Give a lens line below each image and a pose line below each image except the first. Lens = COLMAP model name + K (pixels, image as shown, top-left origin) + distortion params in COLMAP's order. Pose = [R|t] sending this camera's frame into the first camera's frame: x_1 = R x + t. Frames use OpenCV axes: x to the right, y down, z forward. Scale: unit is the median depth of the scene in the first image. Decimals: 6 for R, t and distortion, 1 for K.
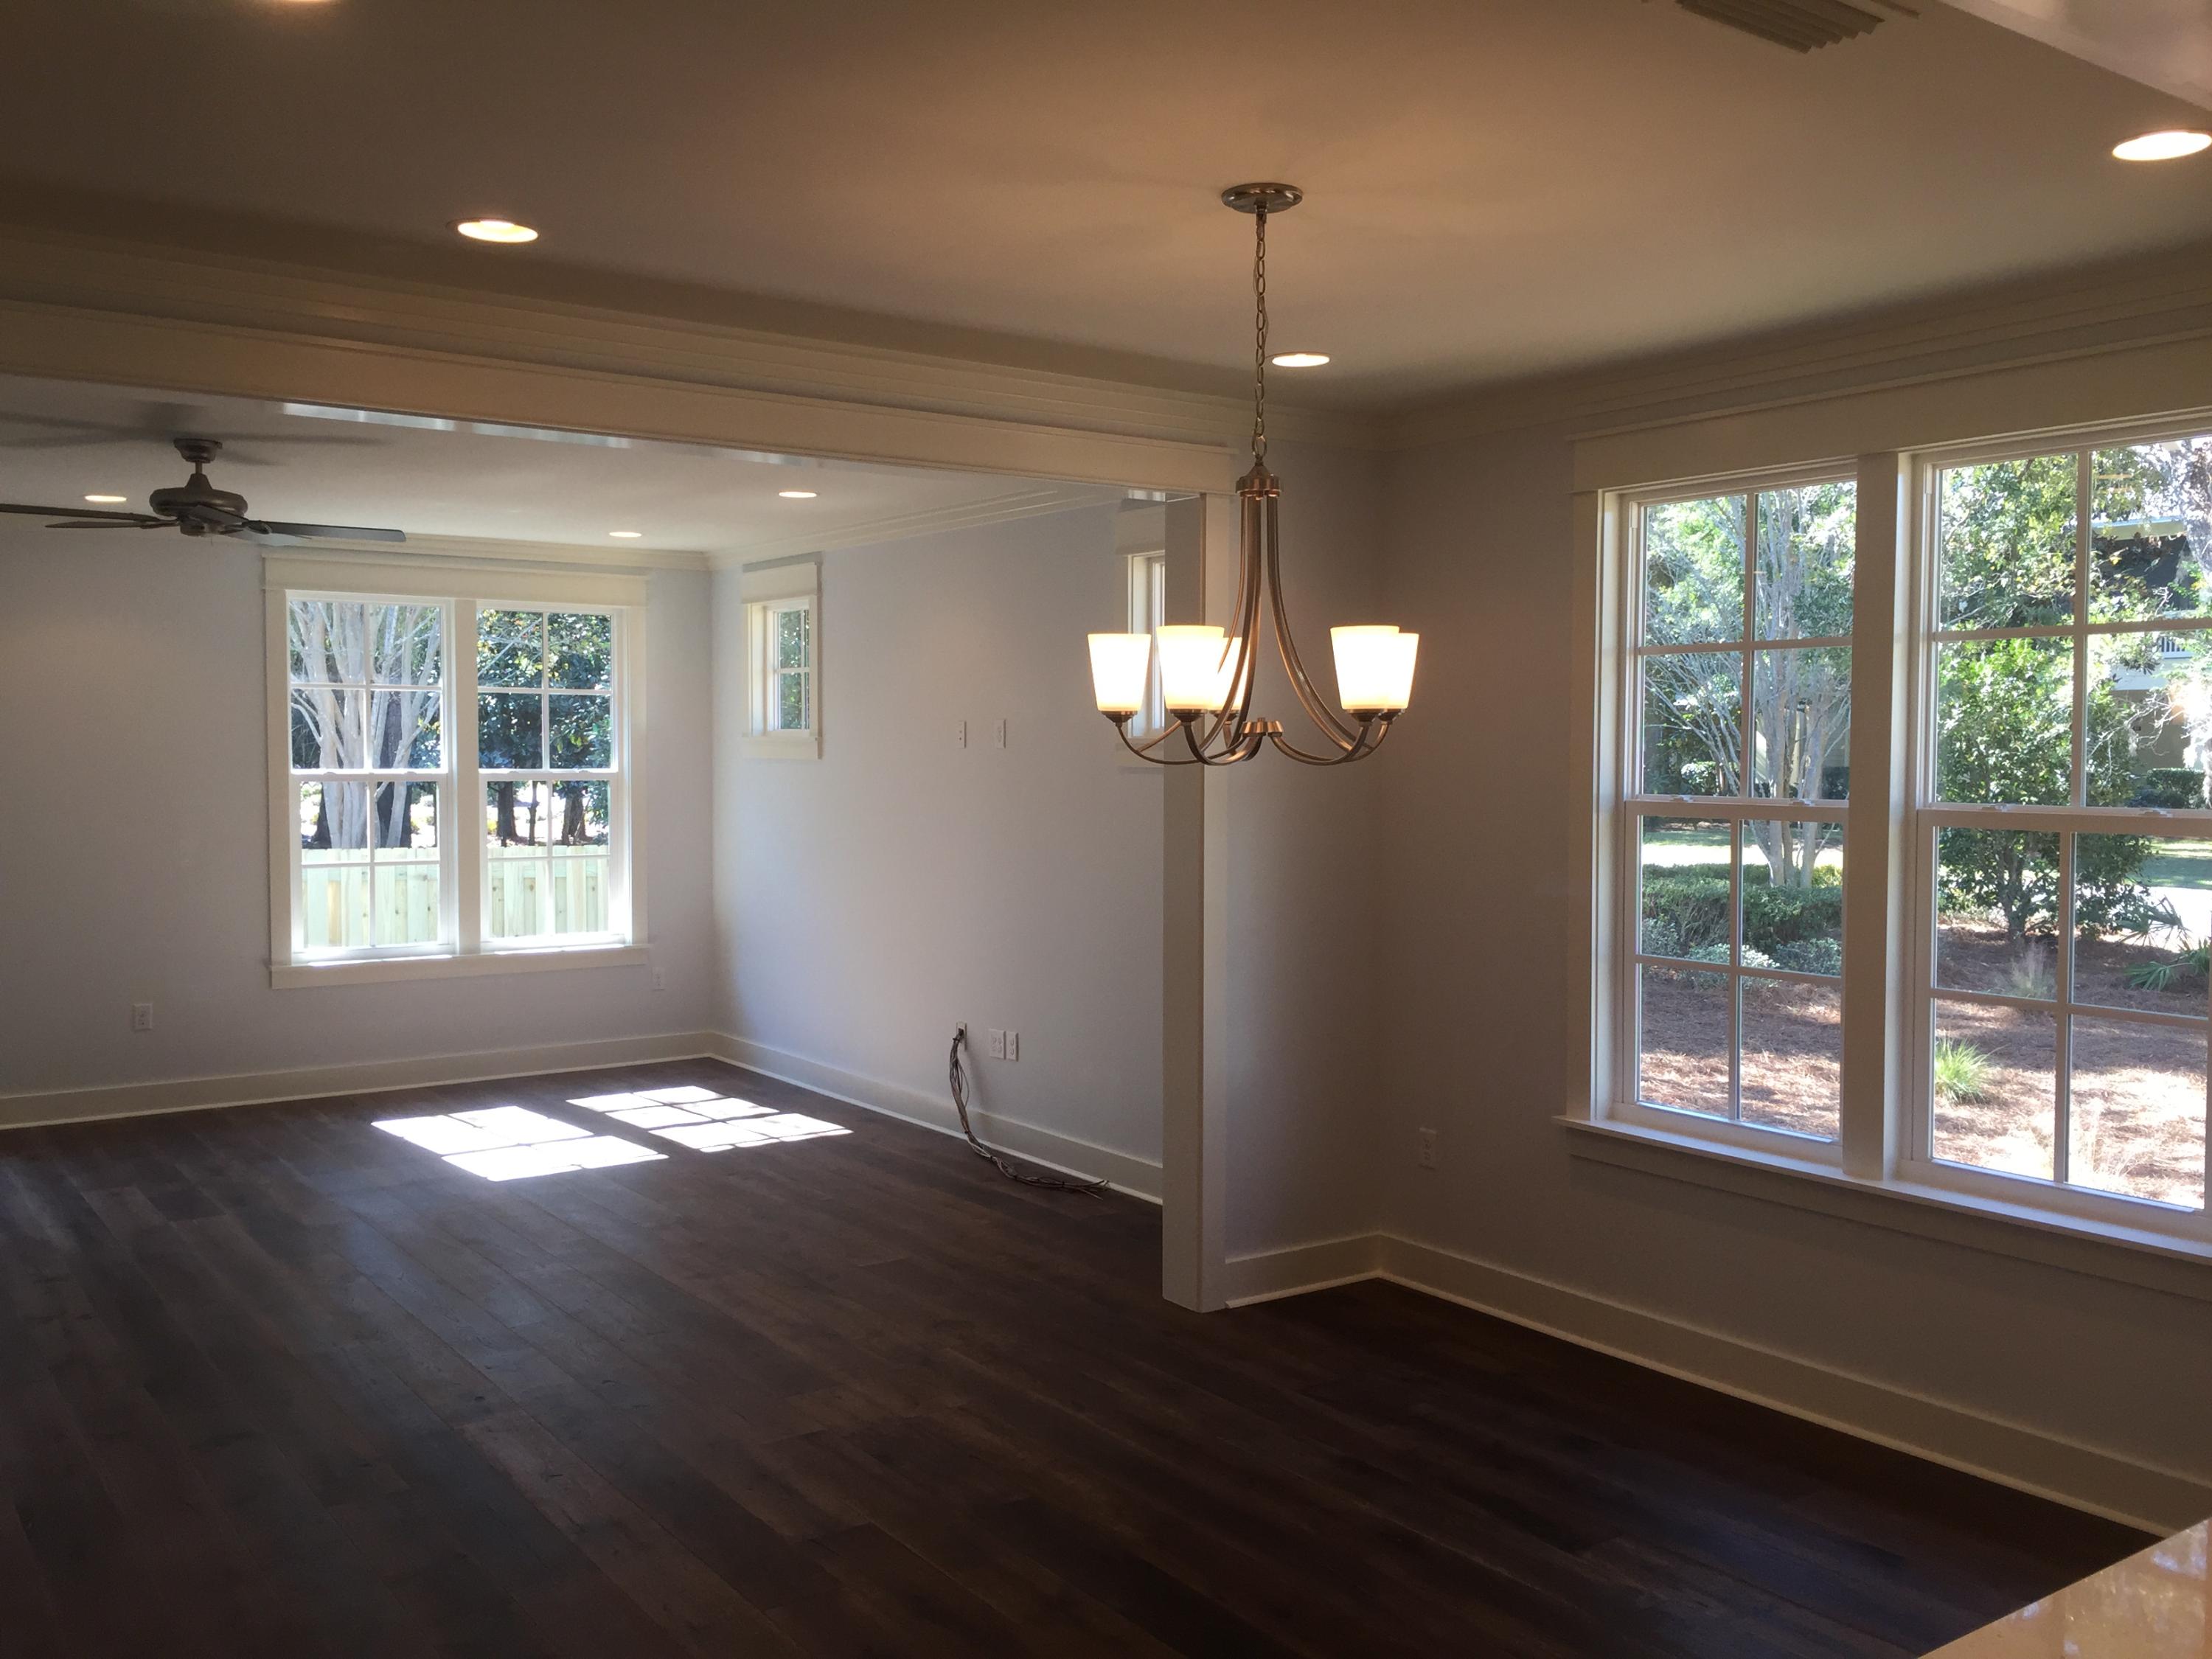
lens RADIAL K [[1905.6, 0, 1099.1], [0, 1905.6, 815.8], [0, 0, 1]] dist [0.071118, -0.088243]
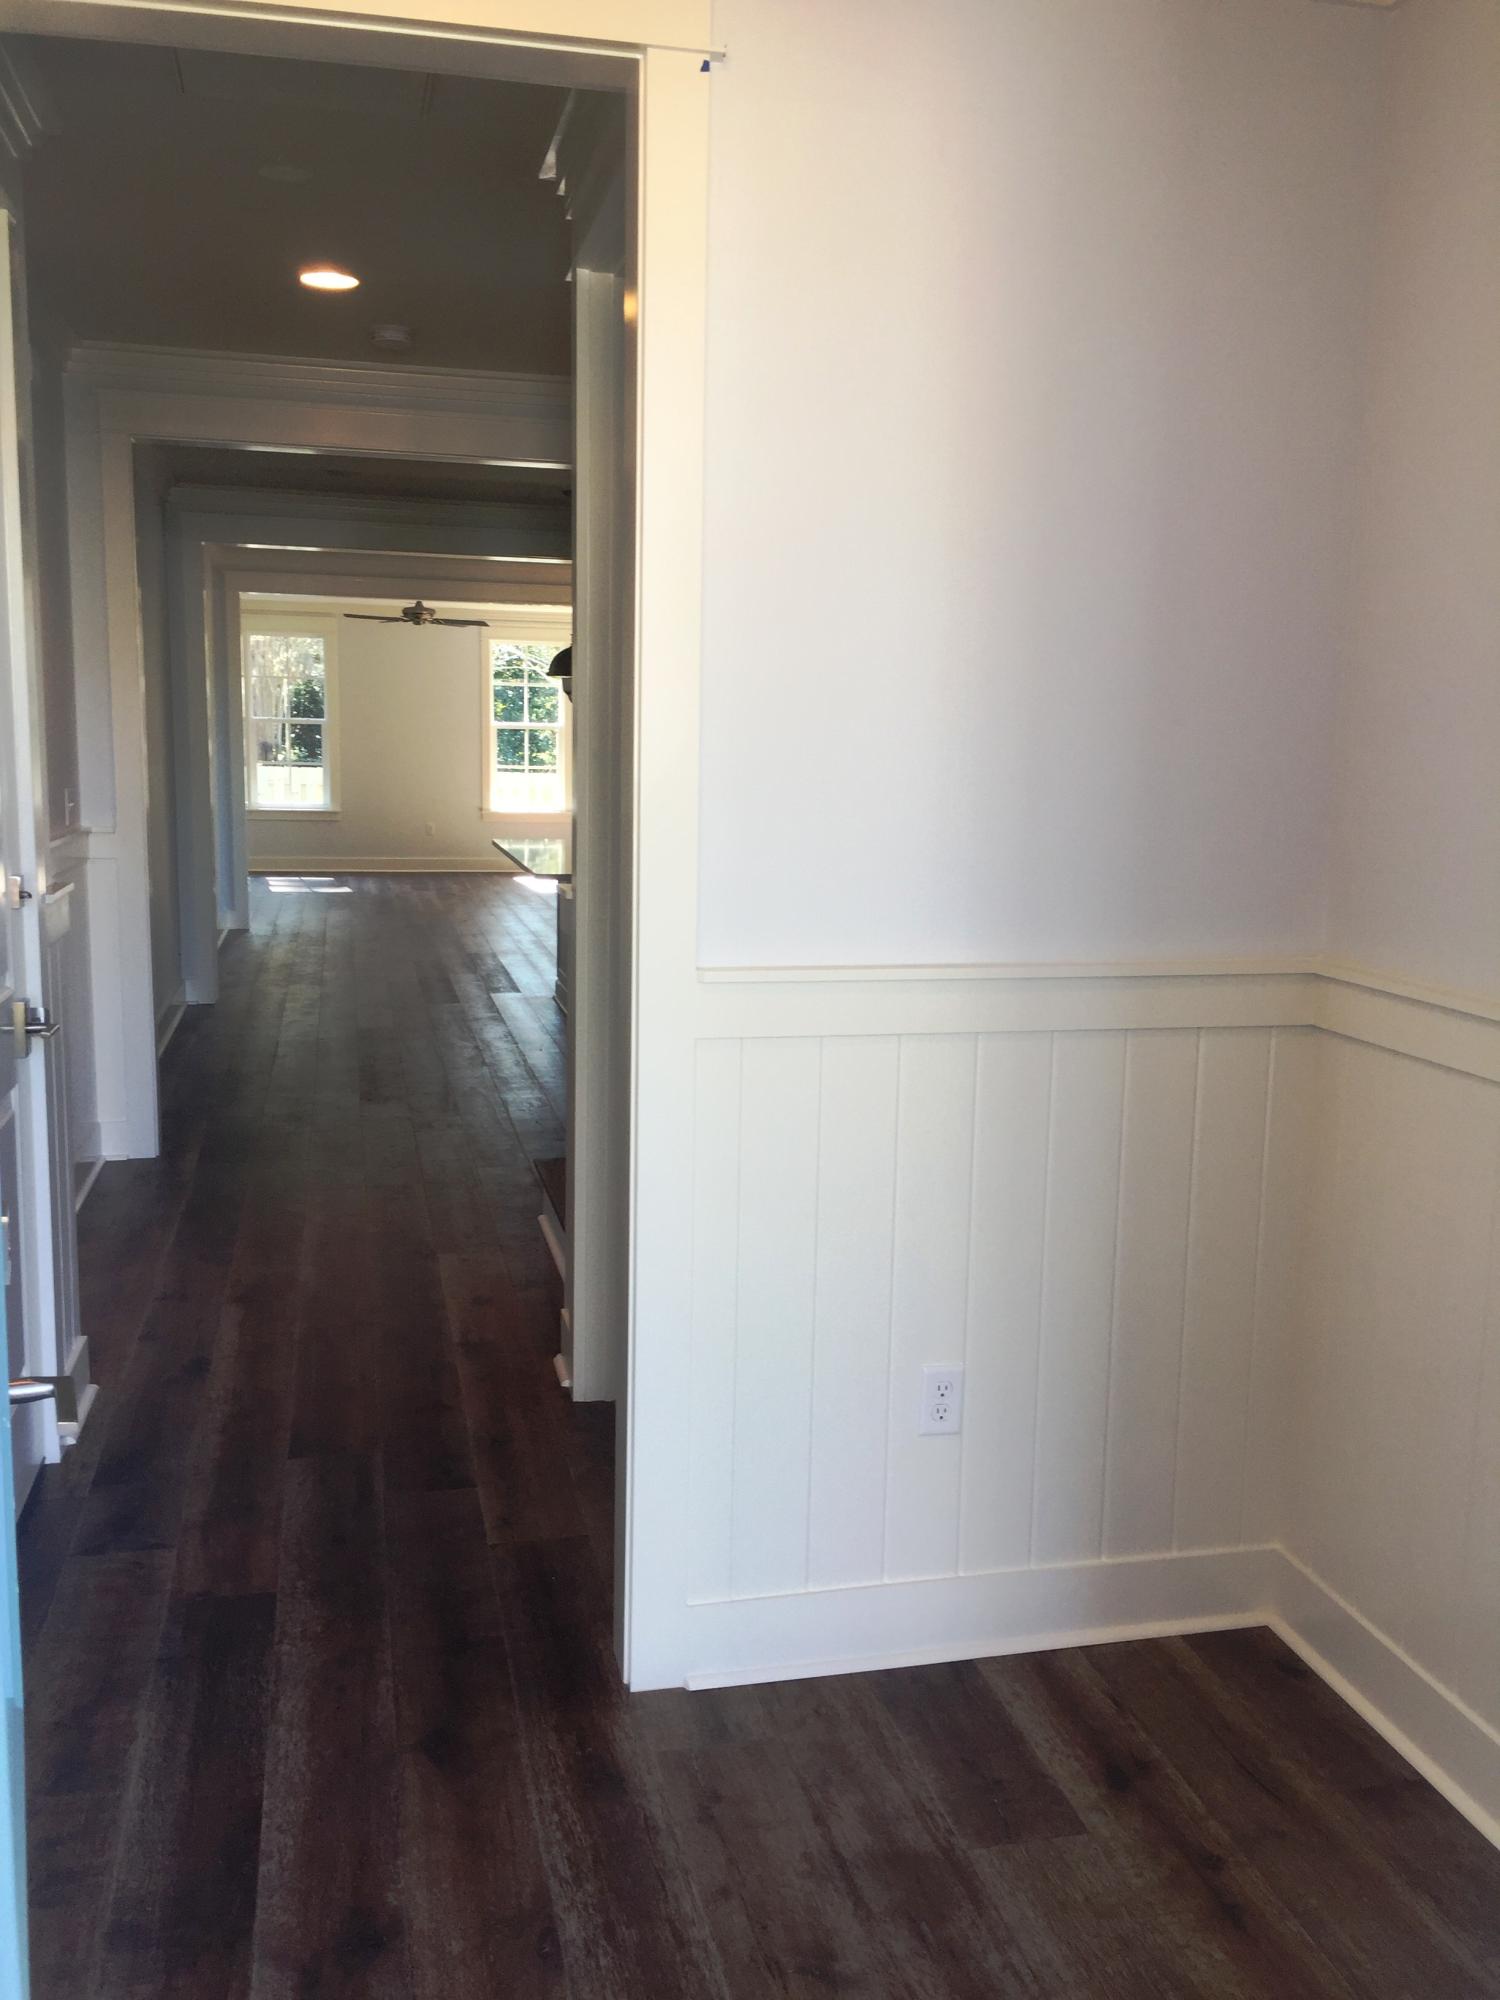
lens RADIAL K [[1723.0, 0, 749.1], [0, 1723.0, 986.4], [0, 0, 1]] dist [0.071118, -0.088243]
pose [[0.925509, 0.073452, -0.371534, 0.677254], [-0.034828, 0.993362, 0.109629, 0.054814], [0.377120, -0.088523, 0.921924, -0.823582]]
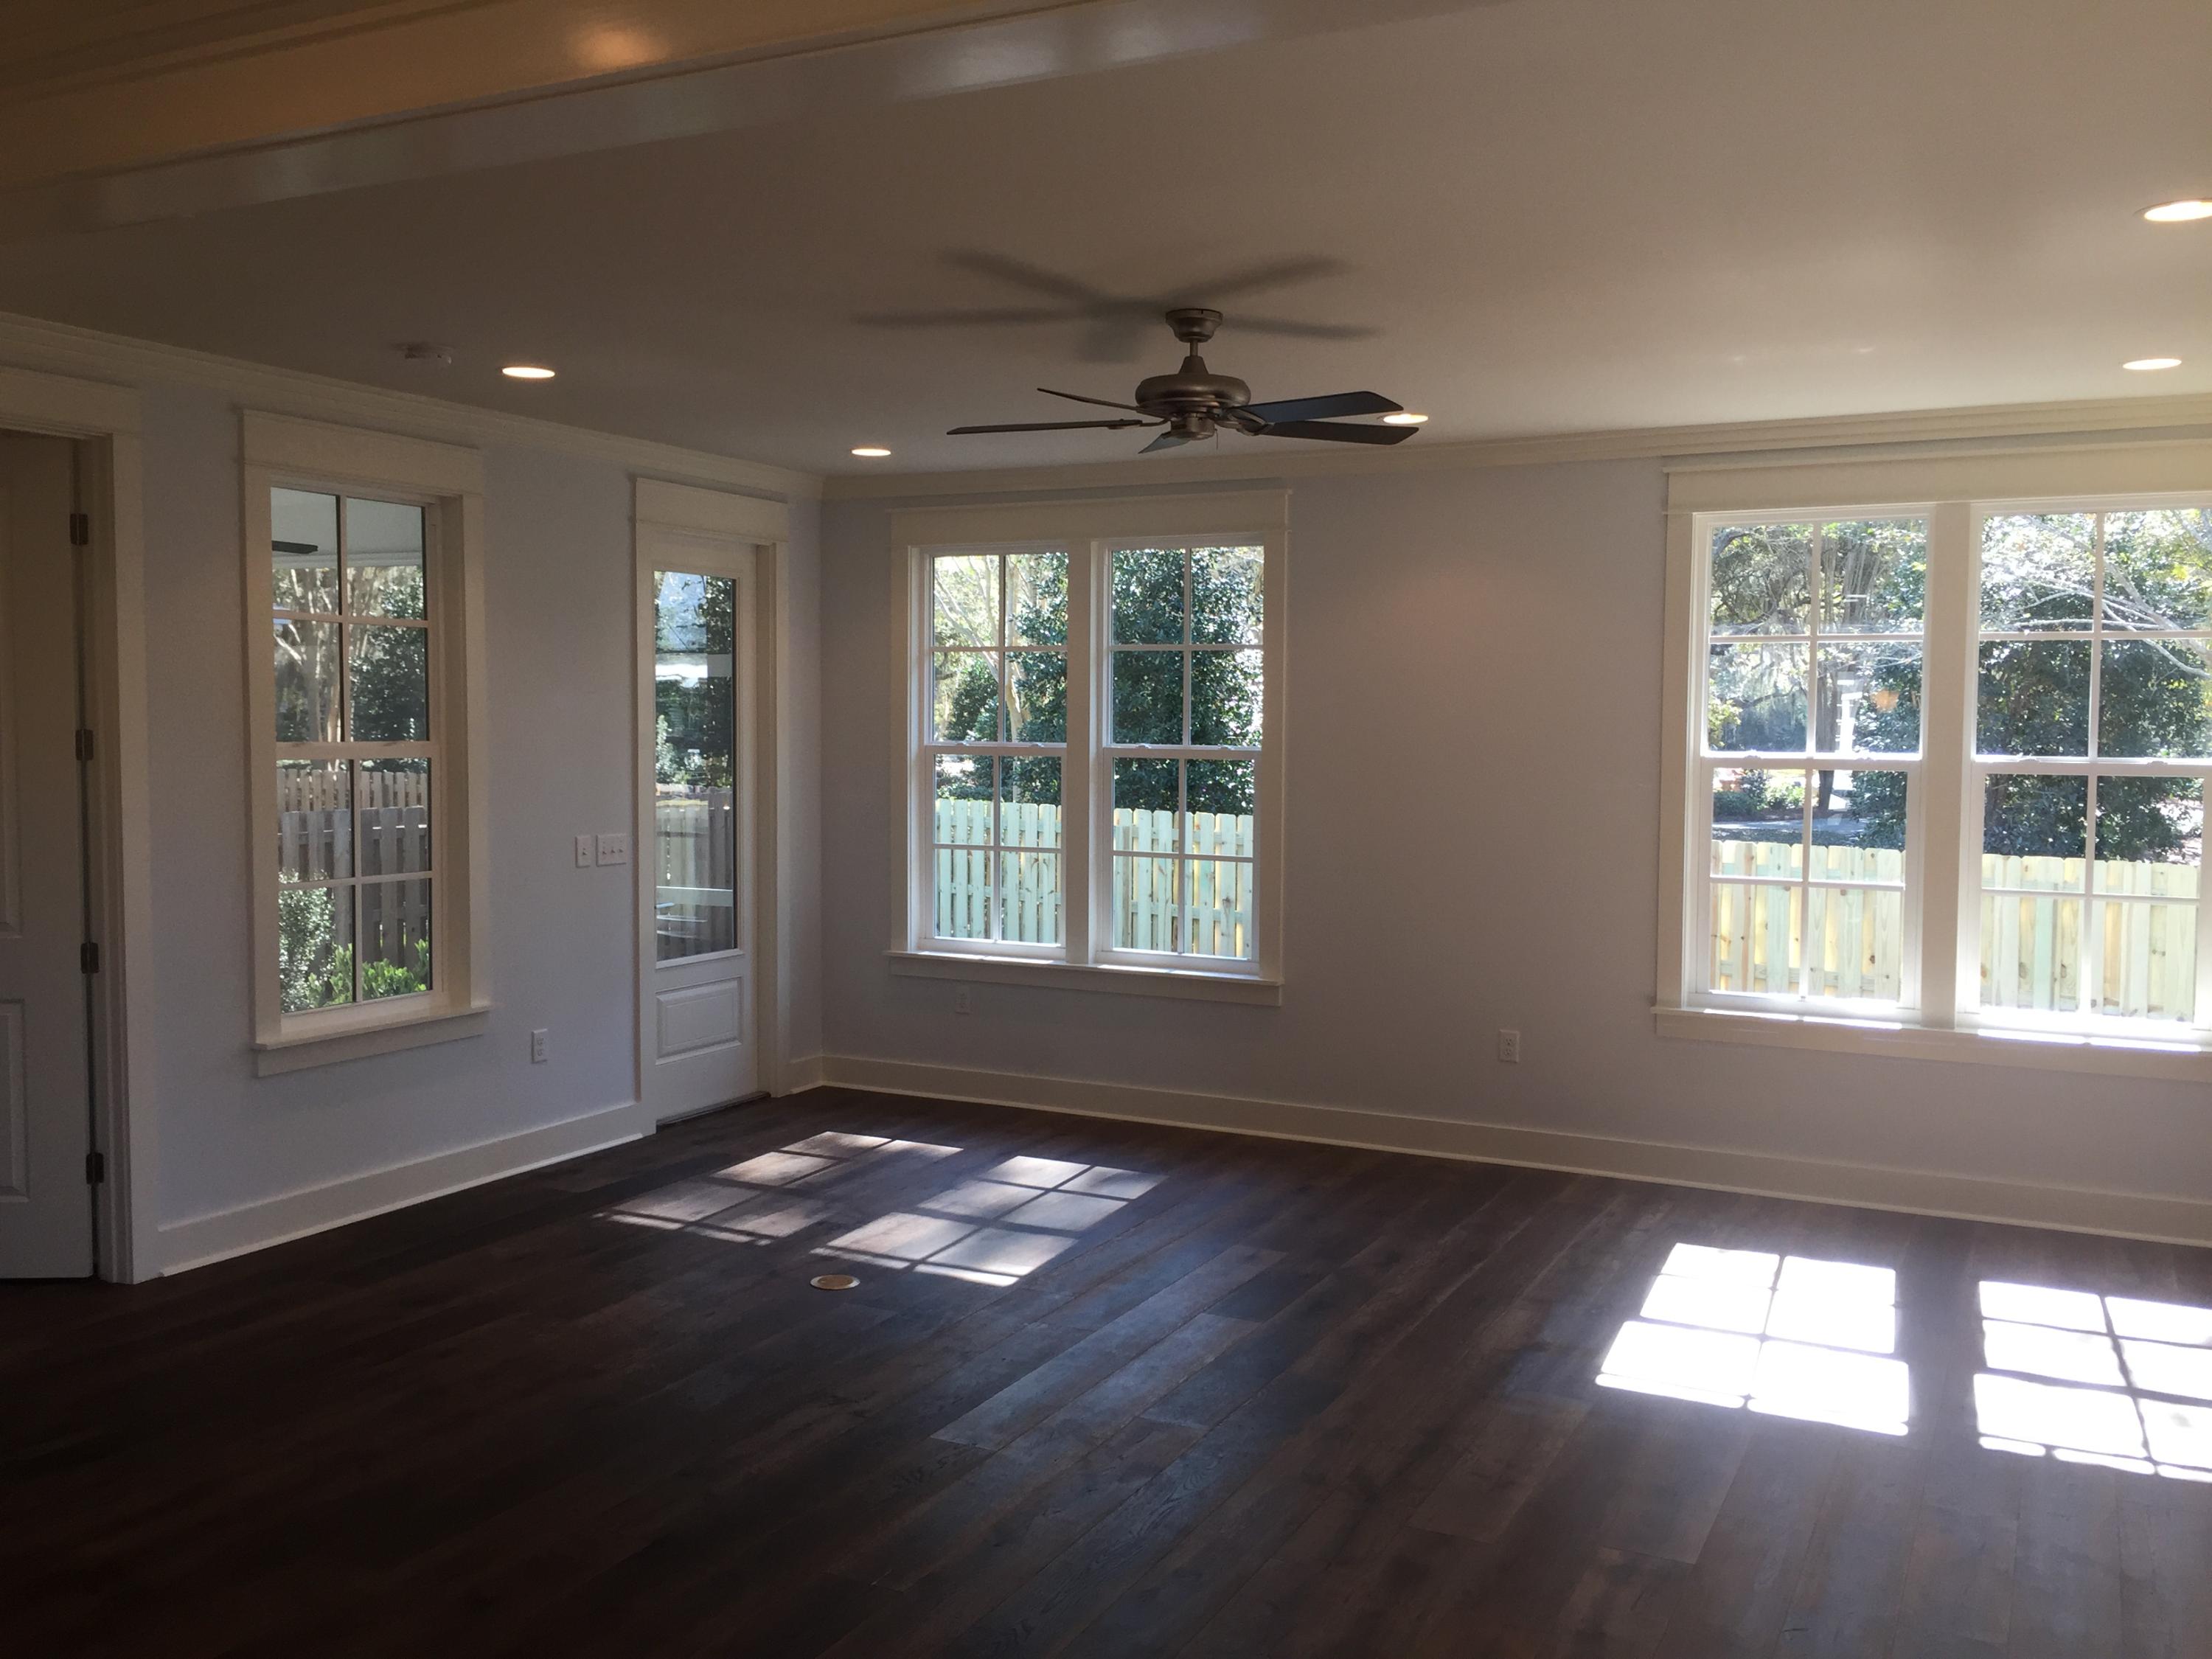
lens RADIAL K [[1905.6, 0, 1100.1], [0, 1905.6, 819.4], [0, 0, 1]] dist [0.071118, -0.088243]
pose [[0.468143, 0.047418, -0.882380, 0.151093], [-0.039828, 0.998677, 0.032537, -0.013566], [0.882755, 0.019912, 0.469412, 0.484755]]
